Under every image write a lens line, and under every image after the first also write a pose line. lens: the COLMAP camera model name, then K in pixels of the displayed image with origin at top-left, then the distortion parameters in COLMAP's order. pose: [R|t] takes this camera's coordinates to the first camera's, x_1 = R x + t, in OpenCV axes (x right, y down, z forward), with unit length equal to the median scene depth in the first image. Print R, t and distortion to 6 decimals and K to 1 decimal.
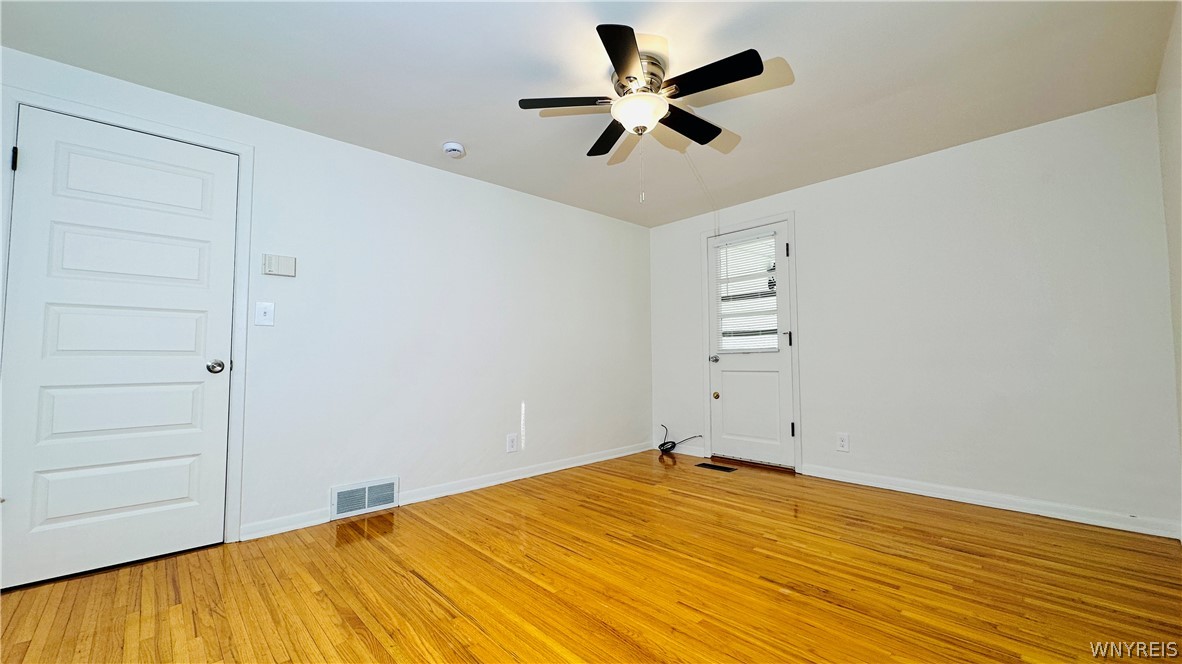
lens RADIAL K [[469.9, 0, 591.0], [0, 469.9, 331.8], [0, 0, 1]] dist [0.001880, 0.000085]
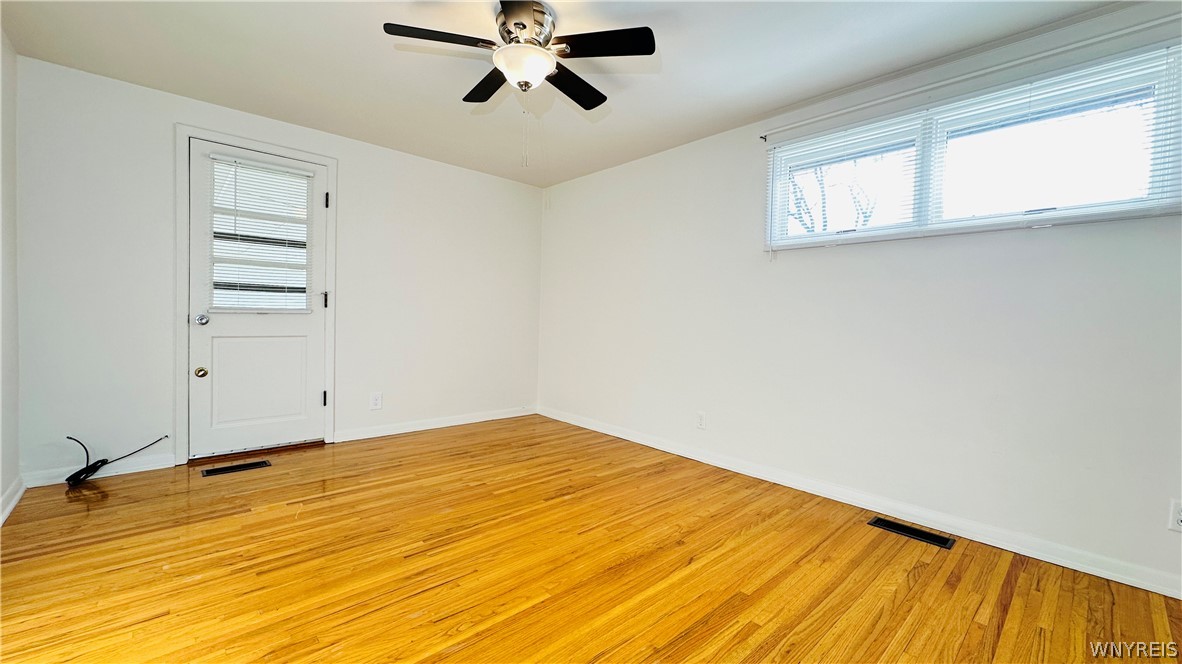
lens RADIAL K [[469.9, 0, 591.4], [0, 469.9, 332.8], [0, 0, 1]] dist [0.001880, 0.000085]
pose [[0.006345, -0.023611, 0.999701, -0.687432], [-0.083376, 0.996228, 0.024058, 0.018918], [-0.996498, -0.083504, 0.004352, 0.684905]]
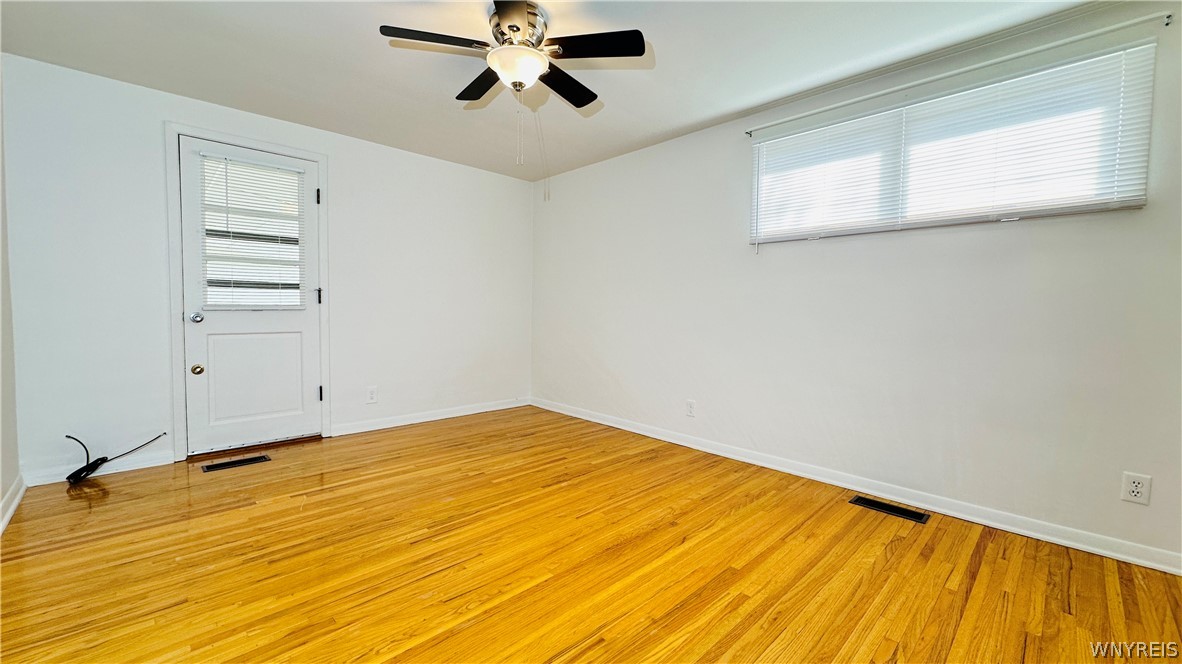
lens RADIAL K [[469.9, 0, 591.8], [0, 469.9, 333.3], [0, 0, 1]] dist [0.001880, 0.000085]
pose [[-0.020434, -0.044338, 0.998808, -0.718247], [-0.070370, 0.996602, 0.042801, 0.015537], [-0.997312, -0.069412, -0.023485, 0.697331]]
